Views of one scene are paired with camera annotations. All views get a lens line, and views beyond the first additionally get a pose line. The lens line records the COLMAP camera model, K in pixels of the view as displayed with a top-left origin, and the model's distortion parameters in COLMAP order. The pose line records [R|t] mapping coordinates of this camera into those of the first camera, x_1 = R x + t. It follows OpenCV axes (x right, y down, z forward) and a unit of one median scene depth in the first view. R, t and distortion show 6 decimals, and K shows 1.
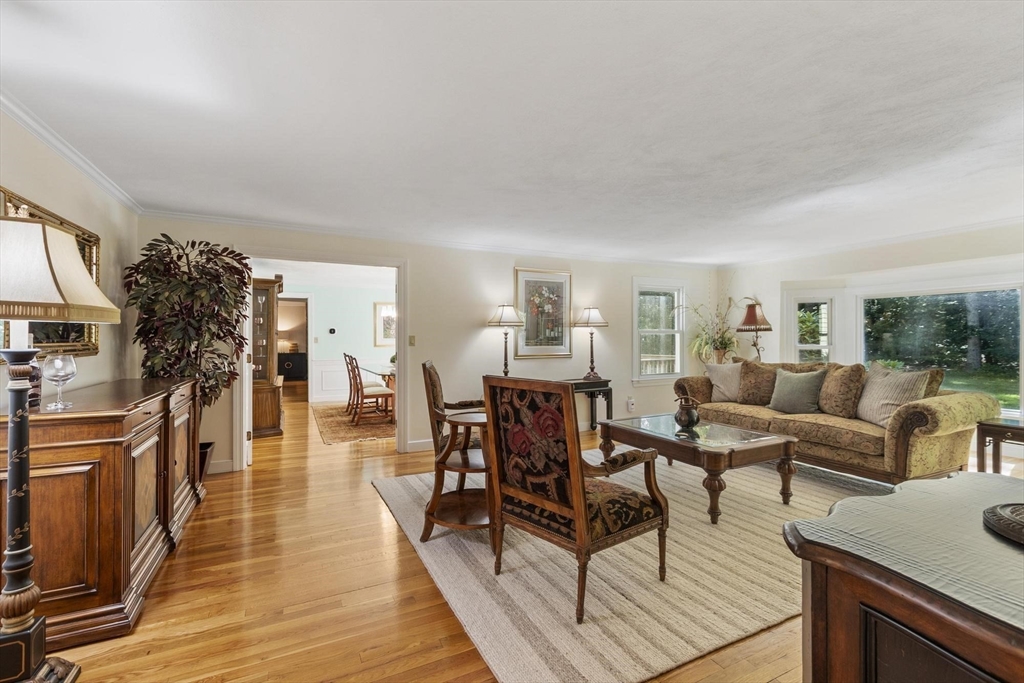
lens RADIAL K [[446.3, 0, 506.2], [0, 446.3, 338.4], [0, 0, 1]] dist [0.001677, -0.000402]
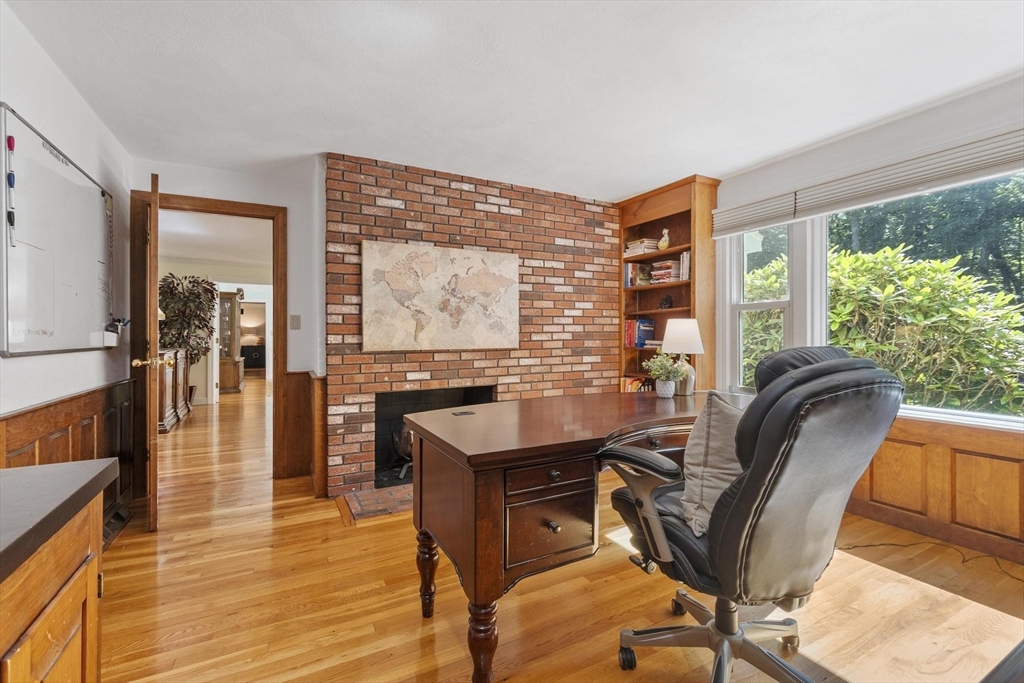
lens RADIAL K [[446.3, 0, 504.9], [0, 446.3, 339.1], [0, 0, 1]] dist [0.001677, -0.000402]
pose [[0.999456, 0.001878, 0.032930, 0.556902], [-0.001925, 0.999997, 0.001384, 0.039196], [-0.032928, -0.001447, 0.999457, -0.886041]]
